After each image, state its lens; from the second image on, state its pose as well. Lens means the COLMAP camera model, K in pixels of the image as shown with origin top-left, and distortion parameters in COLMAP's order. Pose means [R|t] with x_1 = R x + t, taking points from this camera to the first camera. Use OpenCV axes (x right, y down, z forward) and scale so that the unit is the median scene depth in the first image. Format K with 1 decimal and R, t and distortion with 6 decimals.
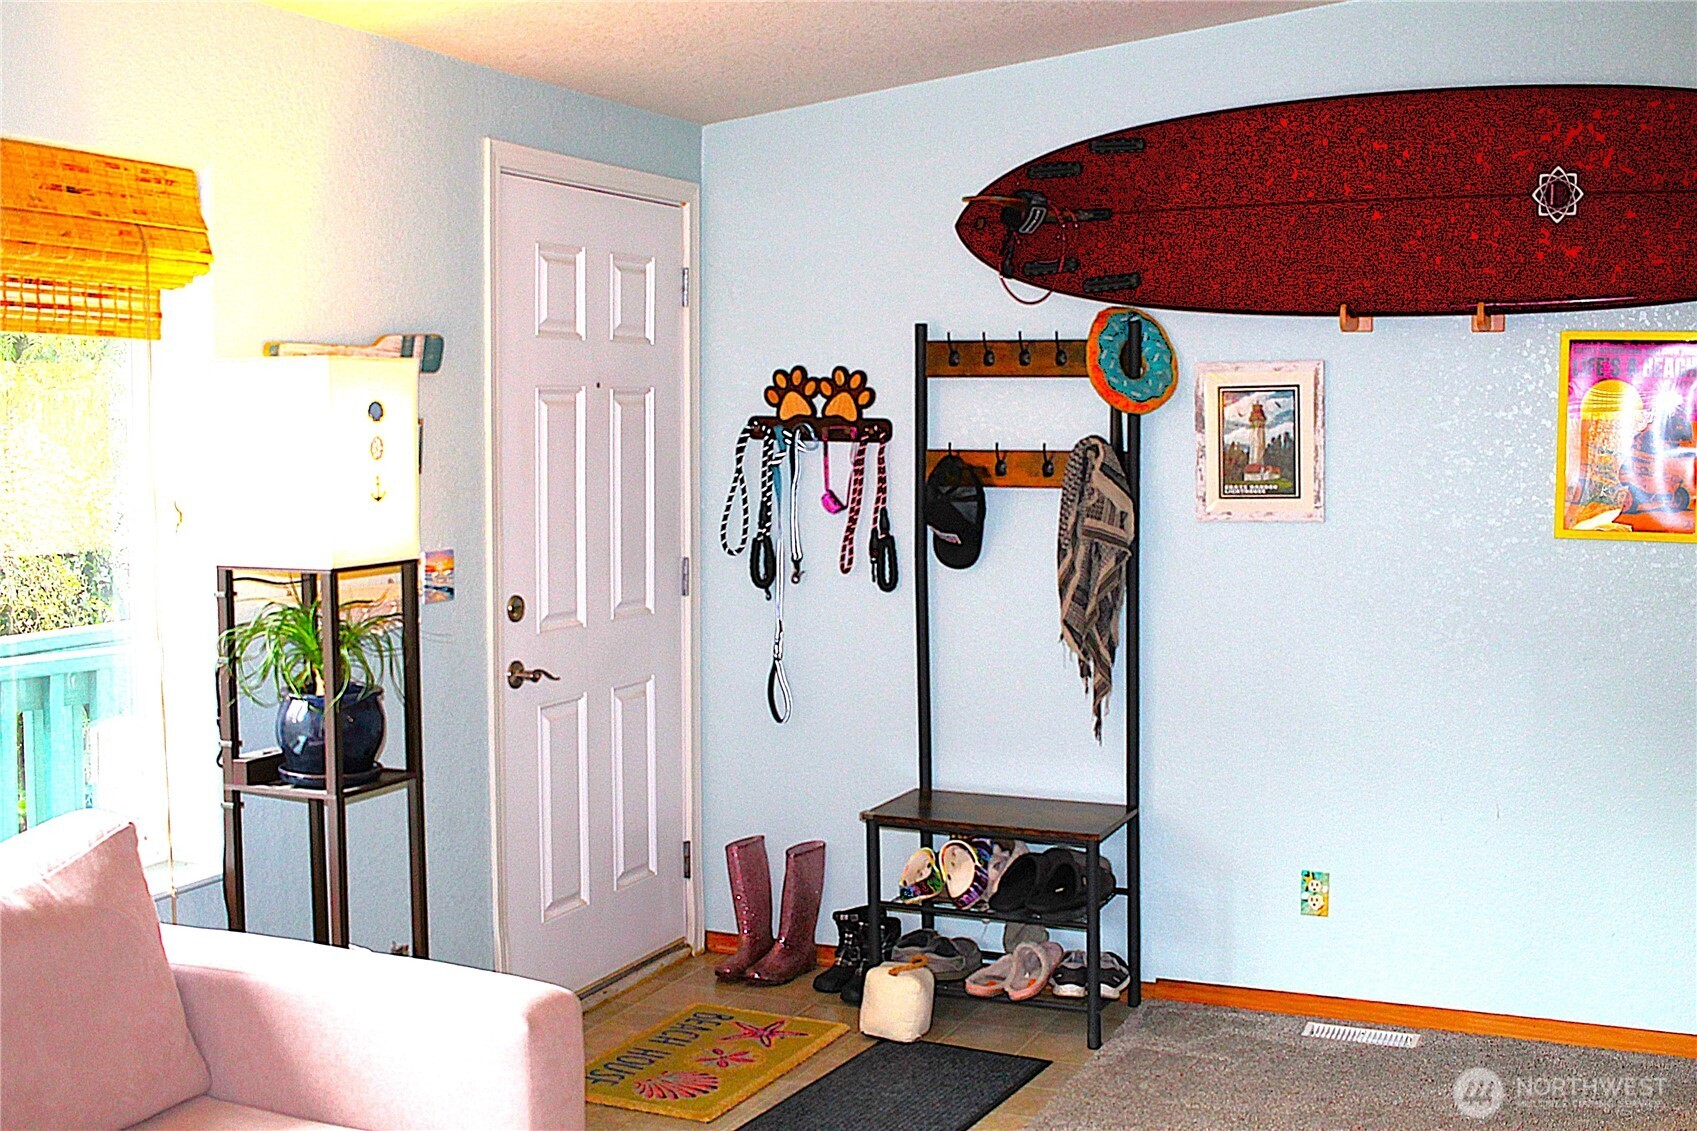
lens RADIAL K [[2016.2, 0, 845.7], [0, 2016.2, 573.4], [0, 0, 1]] dist [-0.098877, 0.000000]
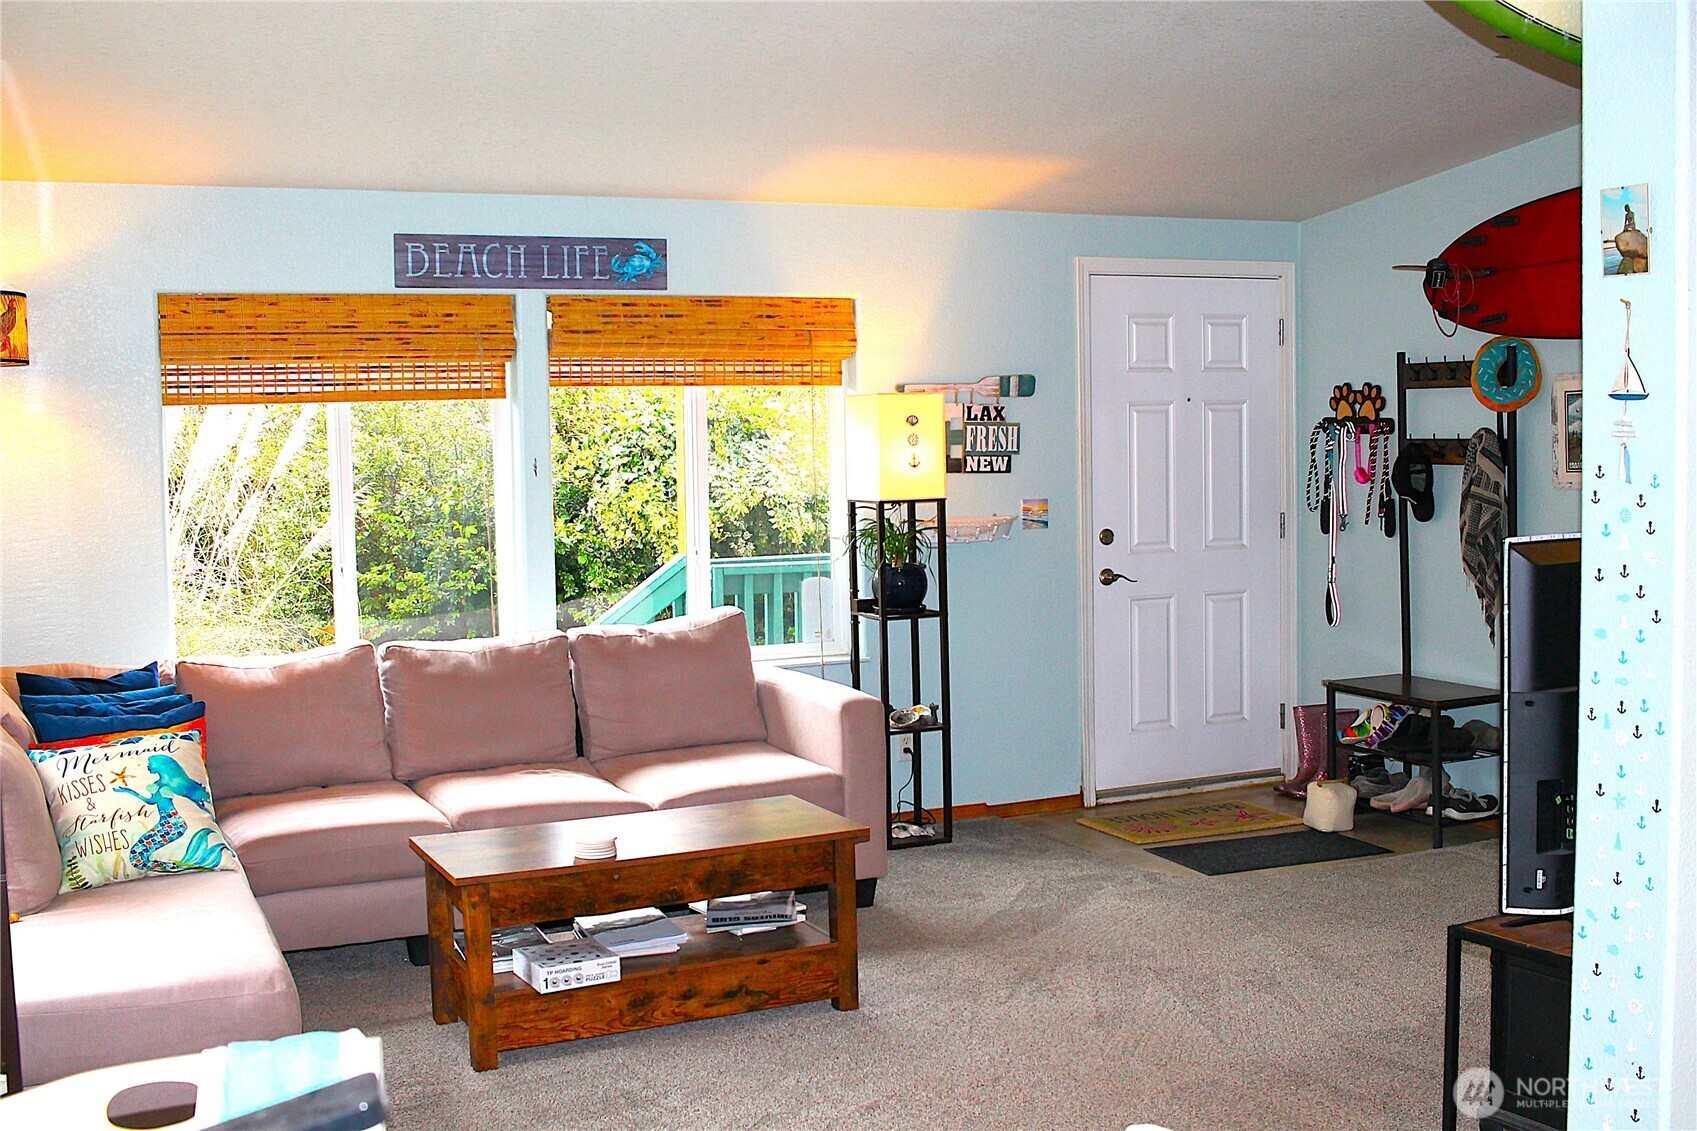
lens RADIAL K [[2016.2, 0, 853.4], [0, 2016.2, 564.4], [0, 0, 1]] dist [-0.098877, 0.000000]
pose [[0.735367, 0.032160, -0.676905, 0.743824], [-0.034573, 0.999353, 0.009920, 0.028772], [0.676786, 0.016108, 0.736003, -0.332581]]
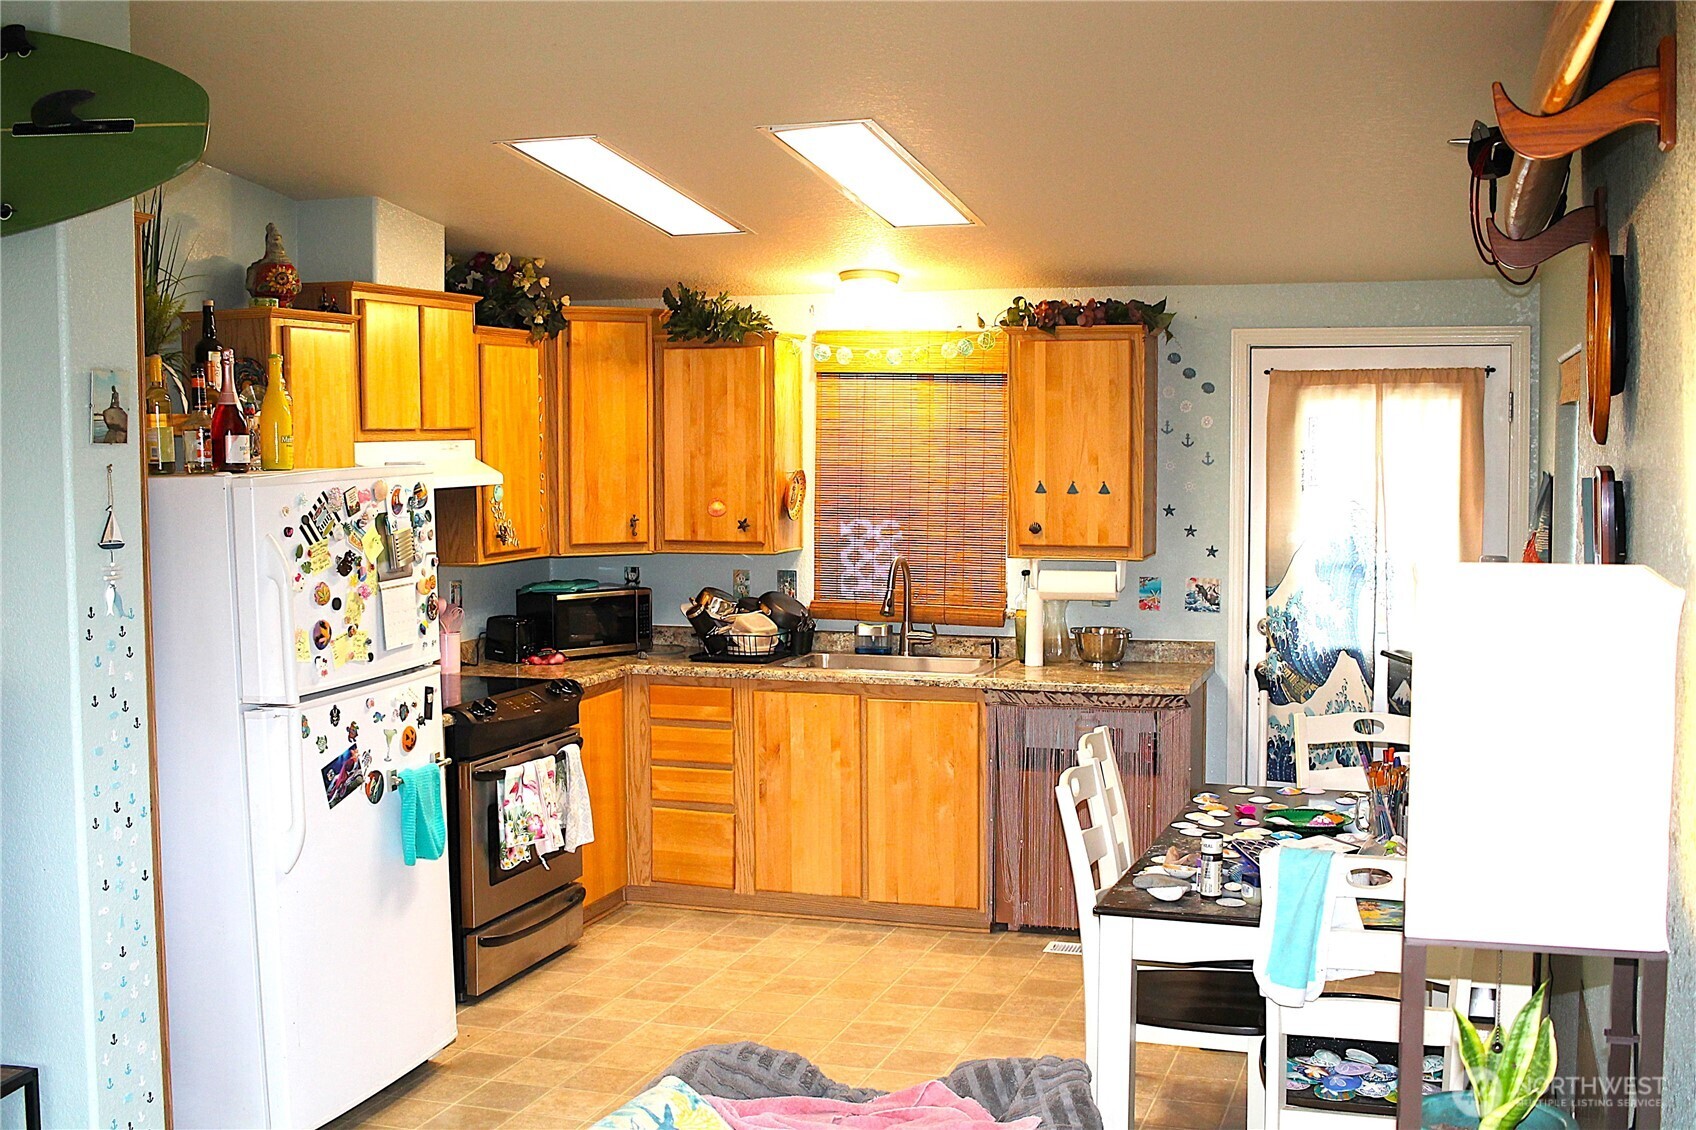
lens RADIAL K [[2015.0, 0, 848.5], [0, 2015.0, 565.6], [0, 0, 1]] dist [-0.098877, 0.000000]
pose [[-0.101021, -0.078287, 0.991799, -1.442311], [0.091664, 0.991926, 0.087634, -0.160535], [-0.990653, 0.099766, -0.093029, 0.575004]]
